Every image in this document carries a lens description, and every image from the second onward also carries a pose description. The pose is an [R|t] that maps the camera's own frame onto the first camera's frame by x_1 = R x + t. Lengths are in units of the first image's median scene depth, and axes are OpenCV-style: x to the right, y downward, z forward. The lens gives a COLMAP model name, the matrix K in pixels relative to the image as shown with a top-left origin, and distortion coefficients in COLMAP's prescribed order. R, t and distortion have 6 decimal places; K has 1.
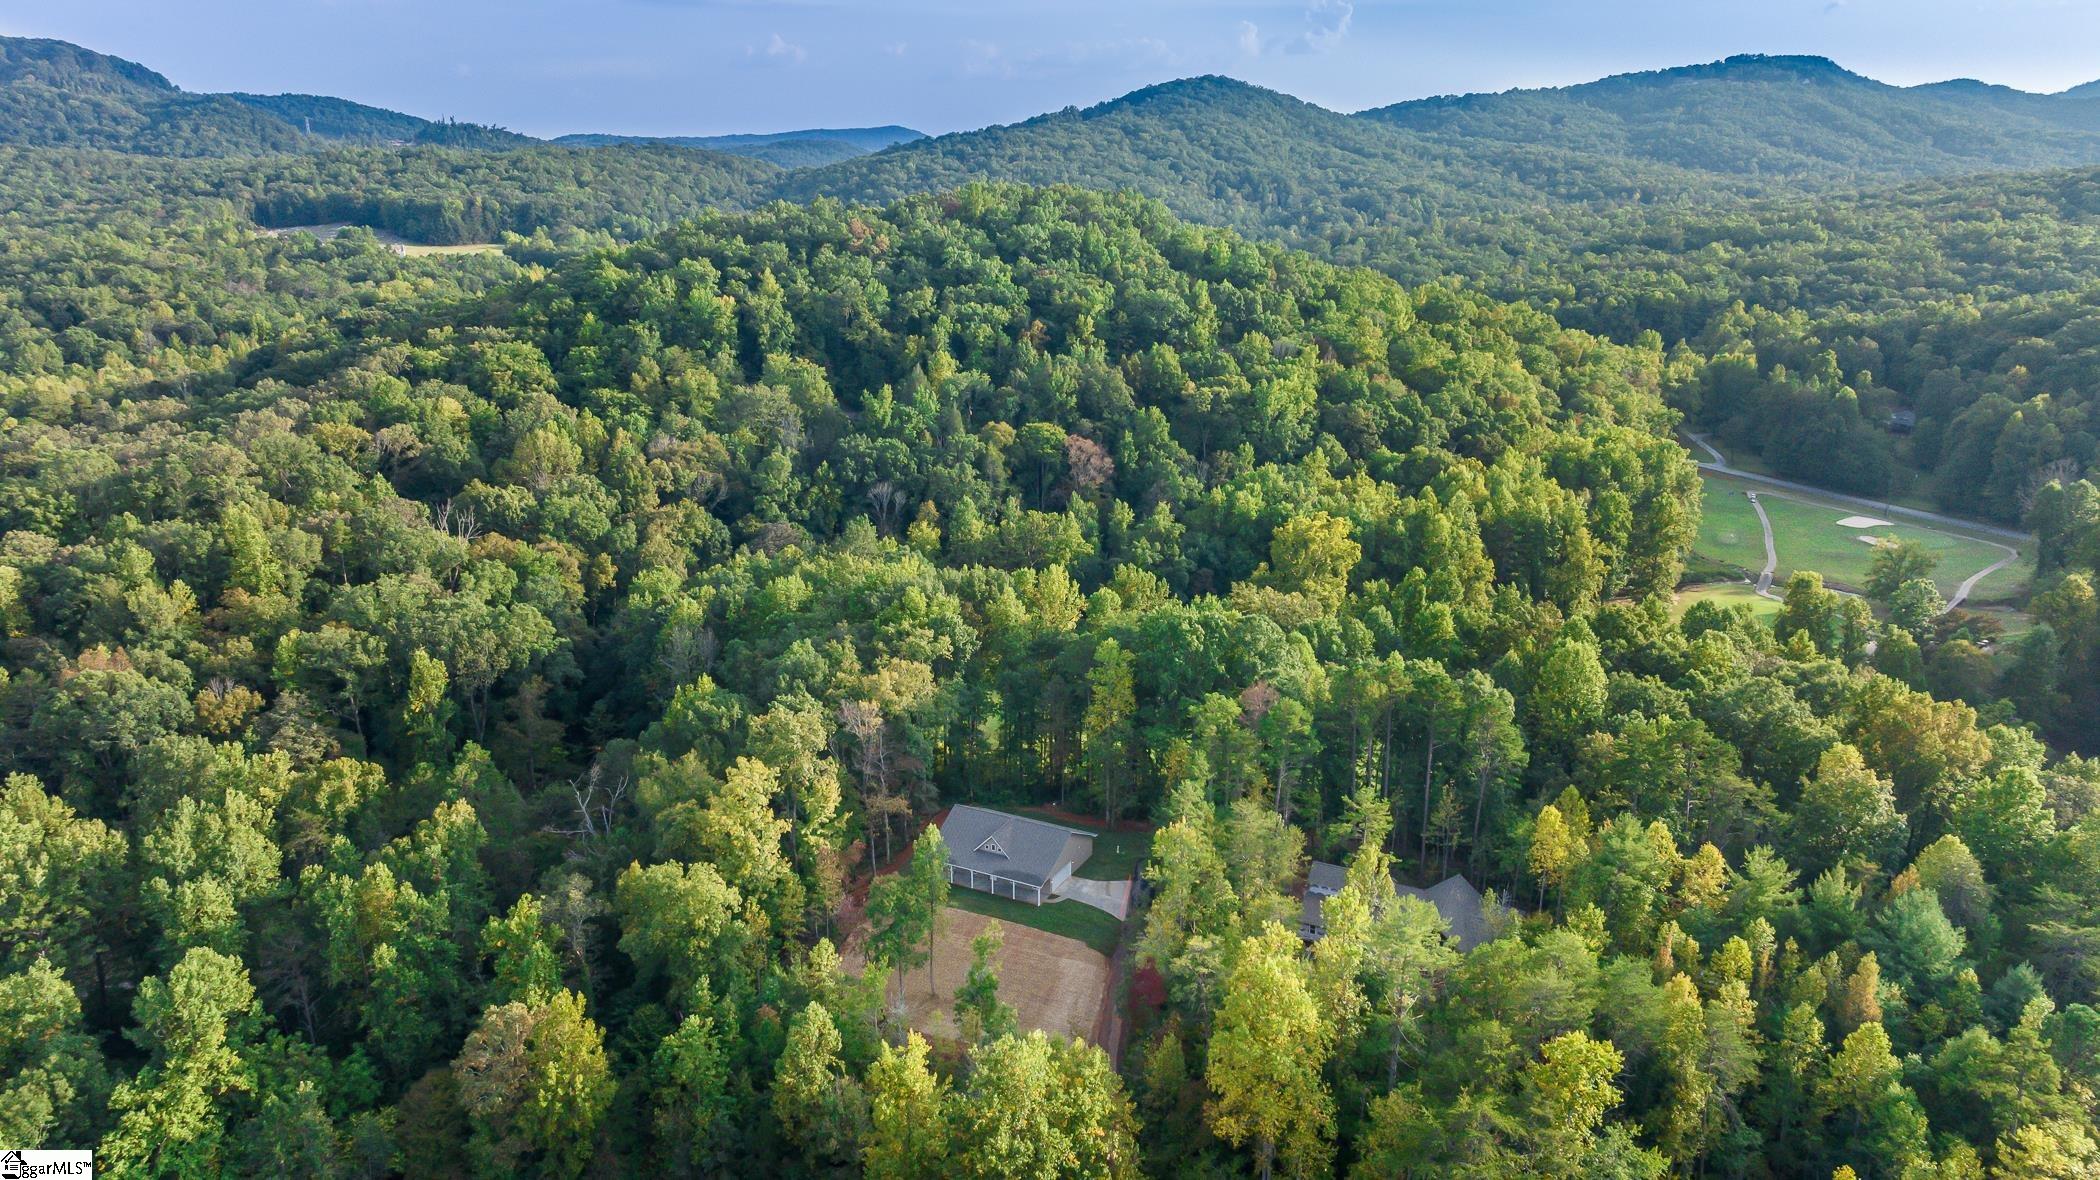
lens RADIAL K [[1491.7, 0, 1050.0], [0, 1491.7, 590.0], [0, 0, 1]] dist [-0.008220, 0.031314]
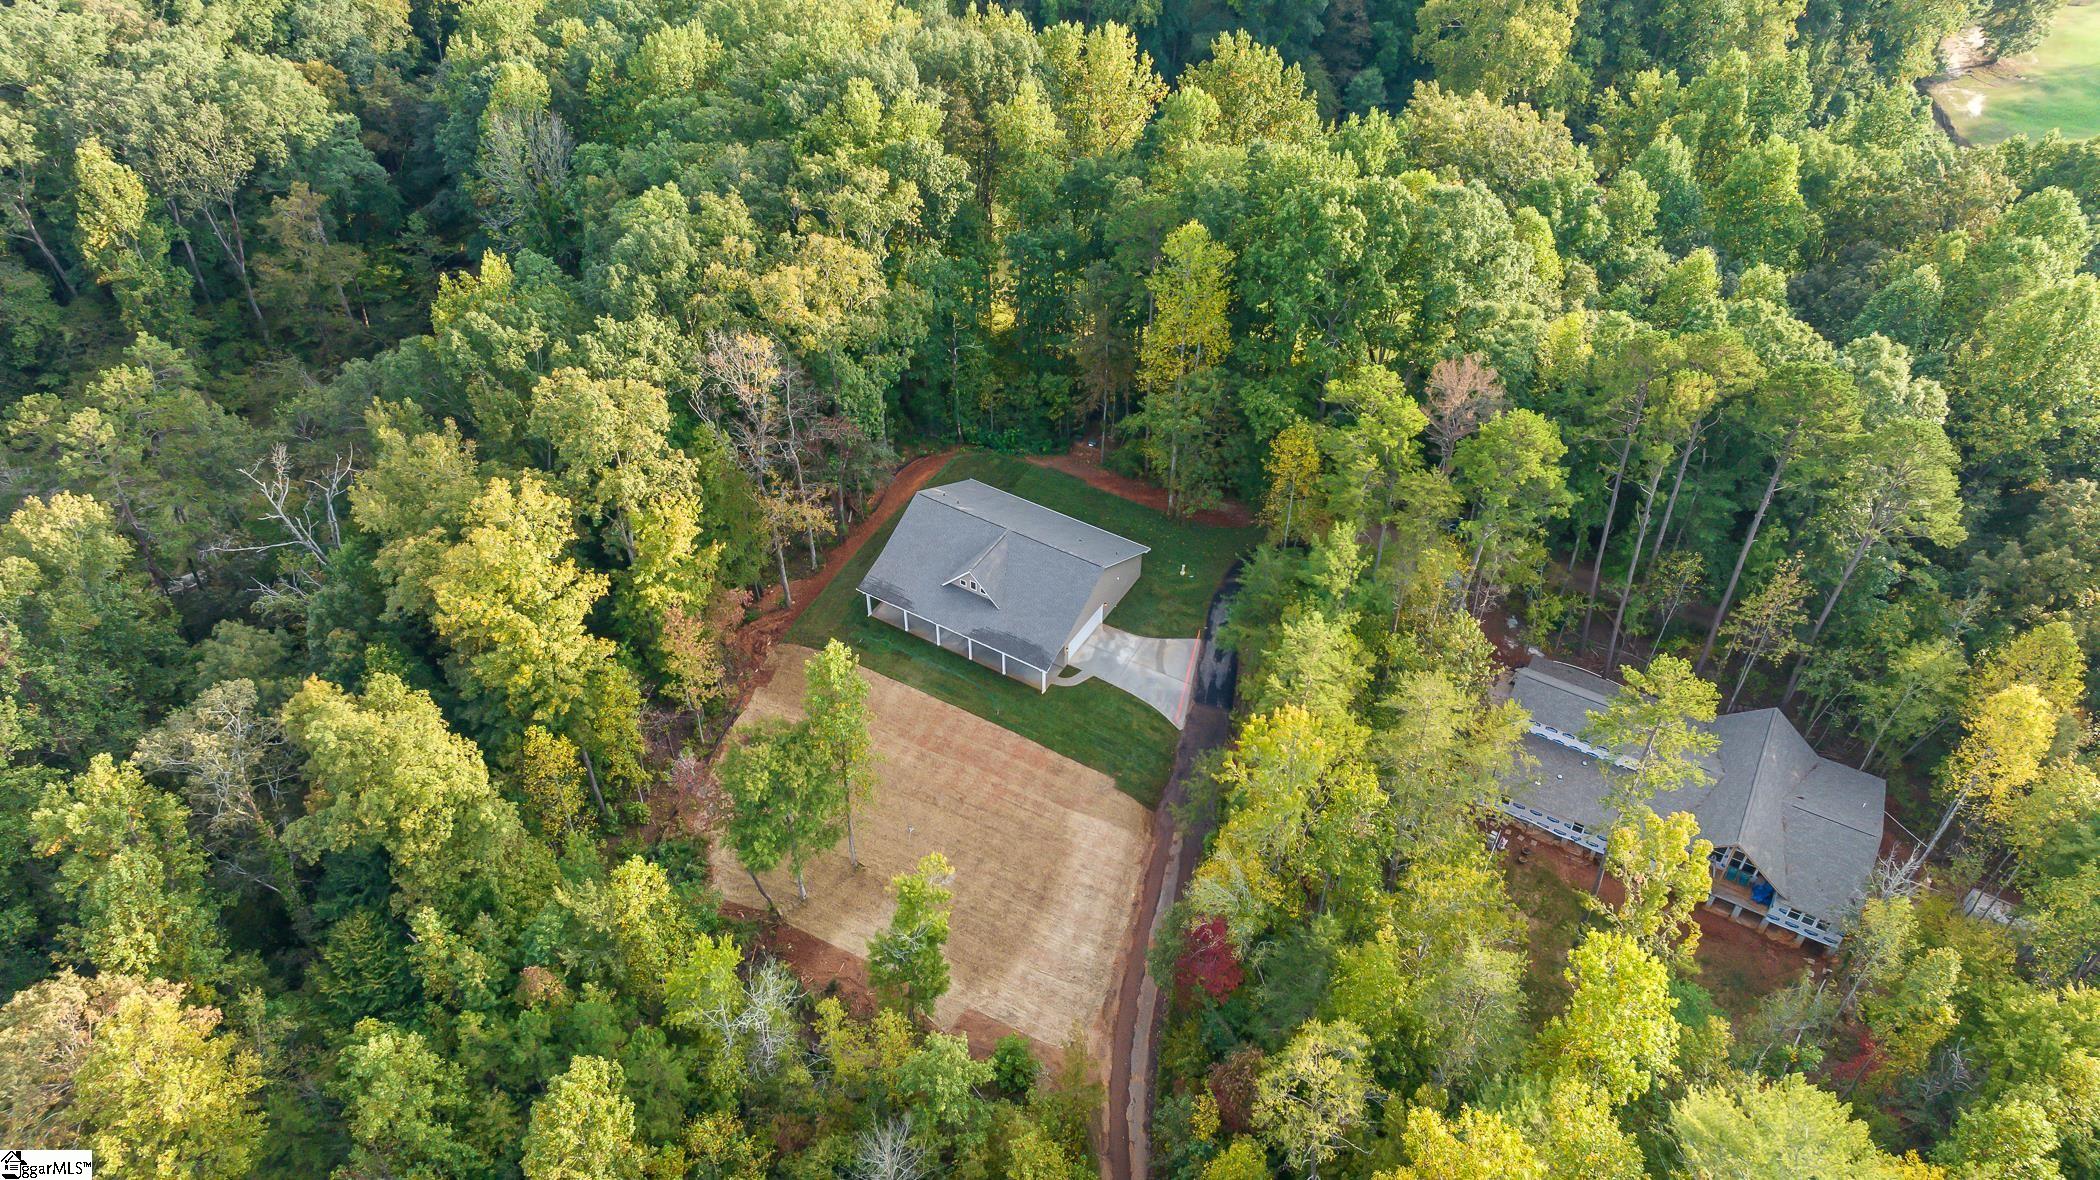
lens RADIAL K [[1491.7, 0, 1050.0], [0, 1491.7, 590.0], [0, 0, 1]] dist [-0.008220, 0.031314]
pose [[0.997795, 0.047764, -0.046094, 0.018779], [-0.023621, 0.904460, 0.425903, -0.074962], [0.062033, -0.423875, 0.903594, 0.421064]]
